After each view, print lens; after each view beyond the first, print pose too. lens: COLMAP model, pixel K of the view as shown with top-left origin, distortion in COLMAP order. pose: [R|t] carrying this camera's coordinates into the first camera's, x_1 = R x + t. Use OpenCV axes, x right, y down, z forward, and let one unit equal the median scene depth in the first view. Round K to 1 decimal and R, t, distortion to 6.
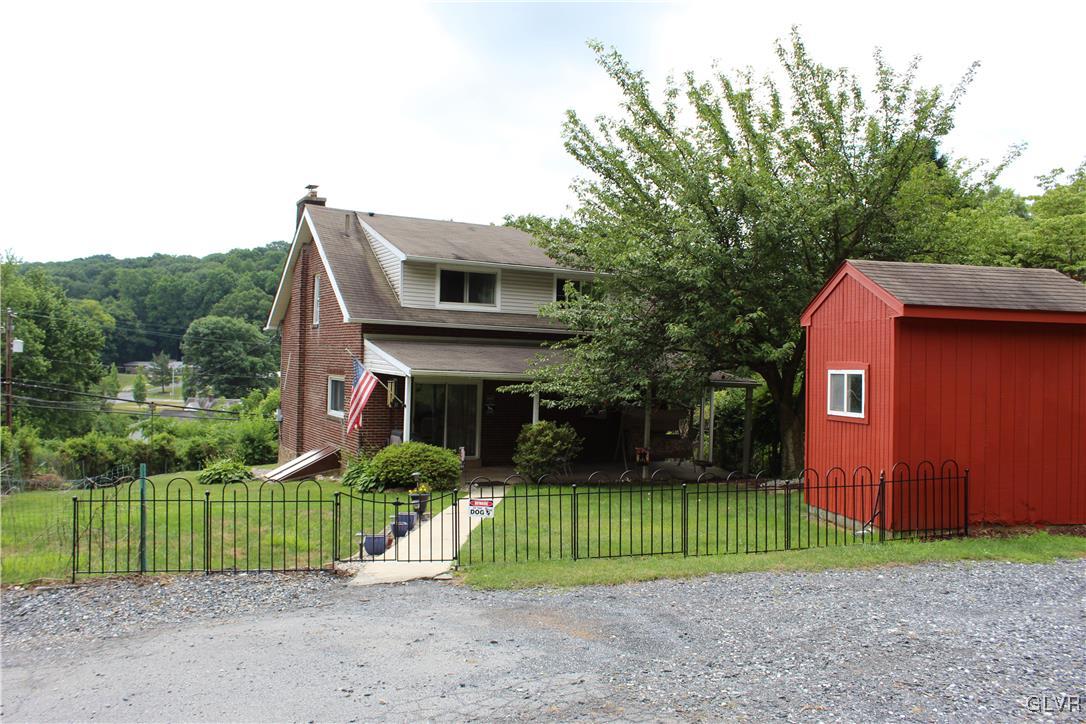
lens RADIAL K [[909.8, 0, 539.3], [0, 909.8, 361.9], [0, 0, 1]] dist [-0.164310, 0.132644]
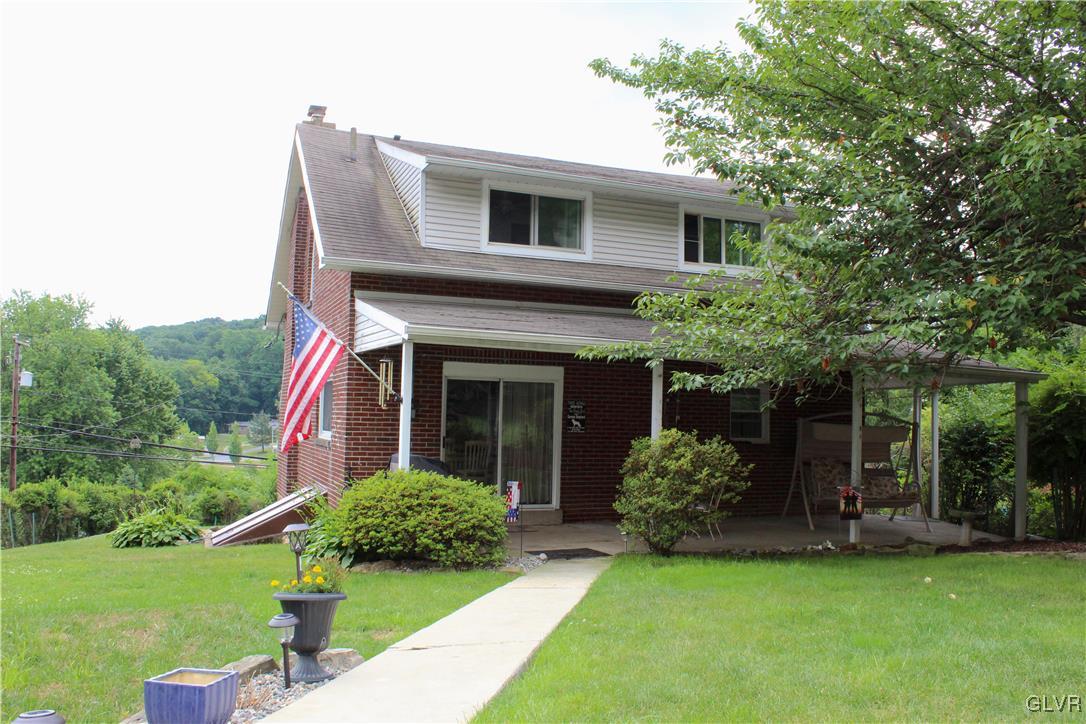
lens RADIAL K [[909.8, 0, 541.5], [0, 909.8, 356.5], [0, 0, 1]] dist [-0.164310, 0.132644]
pose [[0.993164, -0.016534, -0.115549, -0.007972], [0.007842, 0.997132, -0.075275, 0.052363], [0.116462, 0.073854, 0.990445, 0.413874]]
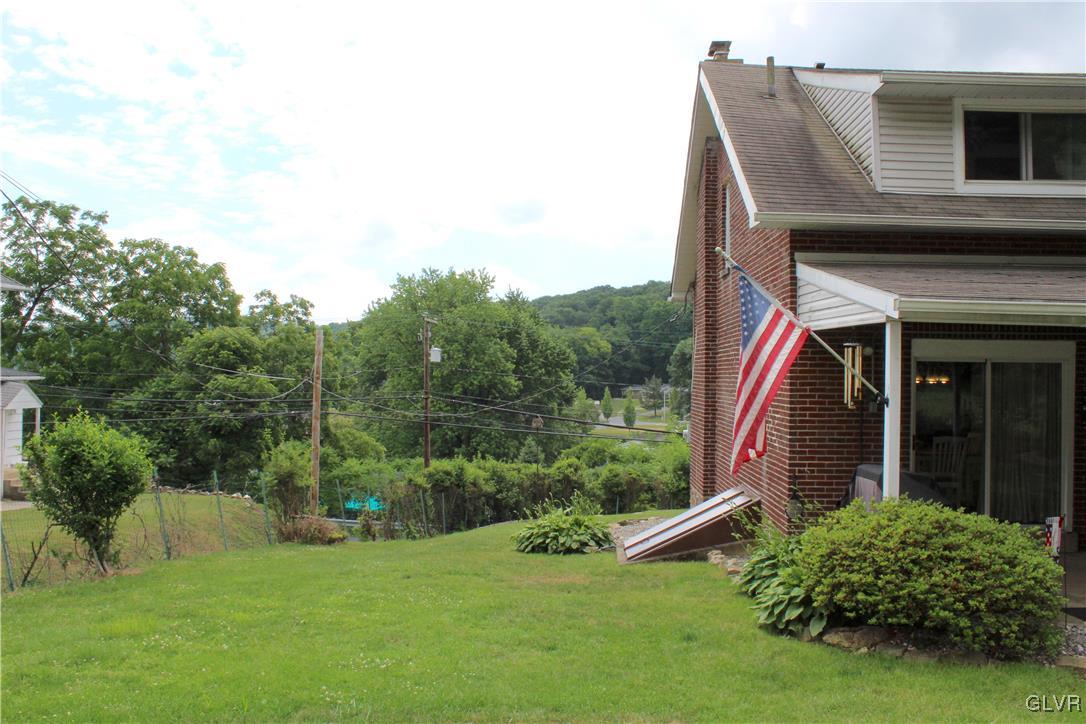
lens RADIAL K [[909.8, 0, 541.6], [0, 909.8, 350.8], [0, 0, 1]] dist [-0.164310, 0.132644]
pose [[0.857666, -0.031405, -0.513247, -0.067435], [0.010552, 0.998998, -0.043495, 0.034968], [0.514098, 0.031888, 0.857138, 0.508434]]
